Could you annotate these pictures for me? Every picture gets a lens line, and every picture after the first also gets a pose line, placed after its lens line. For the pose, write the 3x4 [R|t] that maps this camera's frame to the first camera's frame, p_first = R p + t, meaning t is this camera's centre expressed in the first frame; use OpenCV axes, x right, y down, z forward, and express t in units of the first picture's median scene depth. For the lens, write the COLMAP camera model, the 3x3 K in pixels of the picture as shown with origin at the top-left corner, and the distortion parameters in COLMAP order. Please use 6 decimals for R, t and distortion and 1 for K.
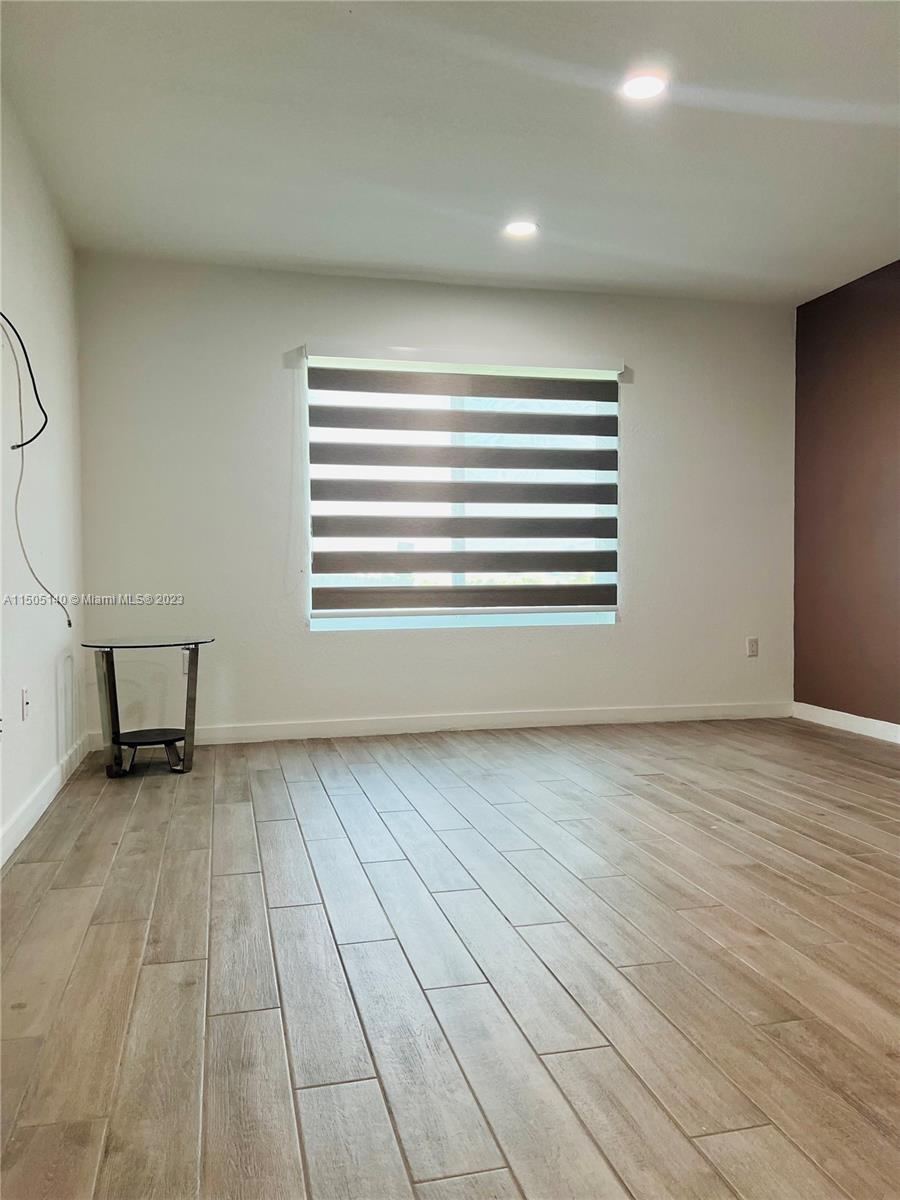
lens RADIAL K [[900.6, 0, 444.1], [0, 900.6, 598.4], [0, 0, 1]] dist [0.045171, -0.053797]
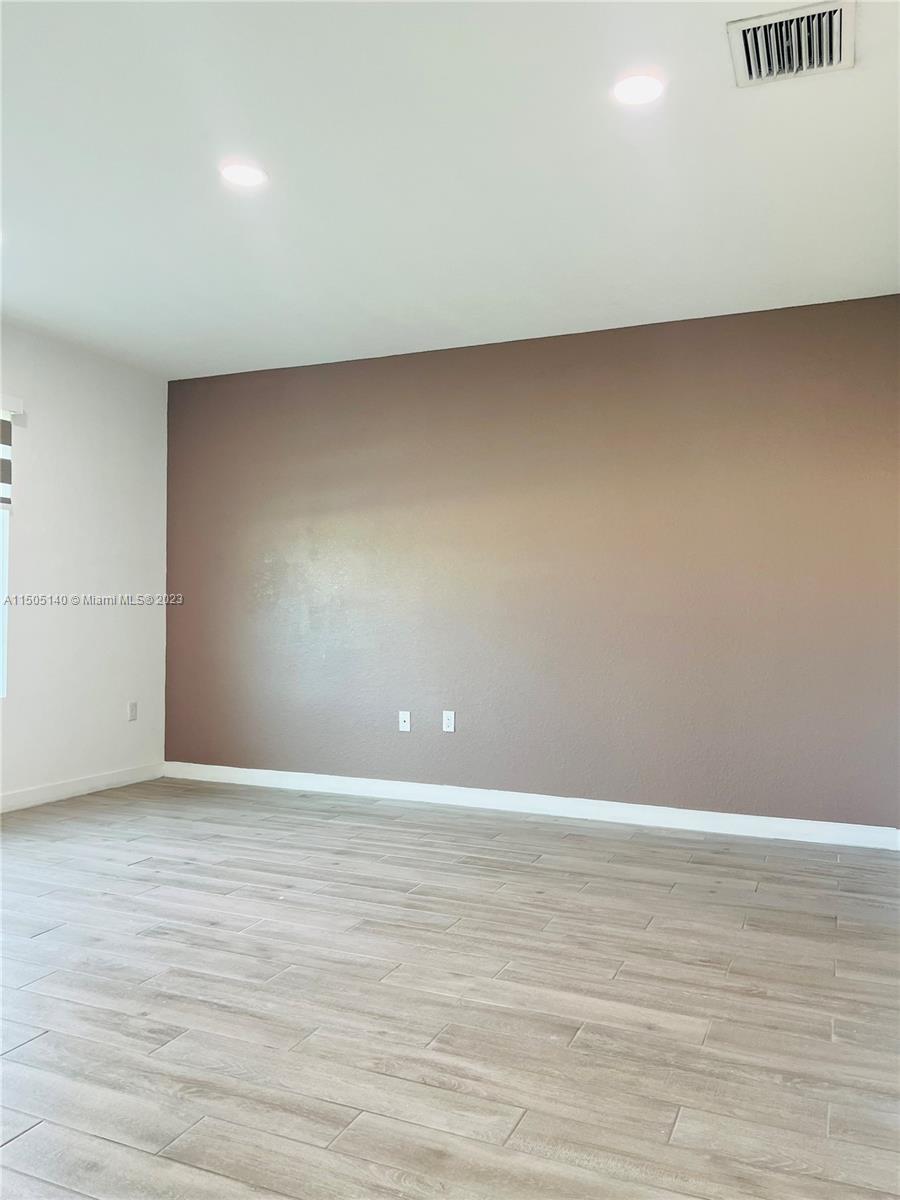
lens RADIAL K [[900.6, 0, 441.9], [0, 900.6, 608.4], [0, 0, 1]] dist [0.045171, -0.053797]
pose [[0.616398, 0.016324, 0.787265, -0.442855], [0.010562, 0.999524, -0.028995, -0.050492], [-0.787364, 0.026187, 0.615932, 0.222821]]
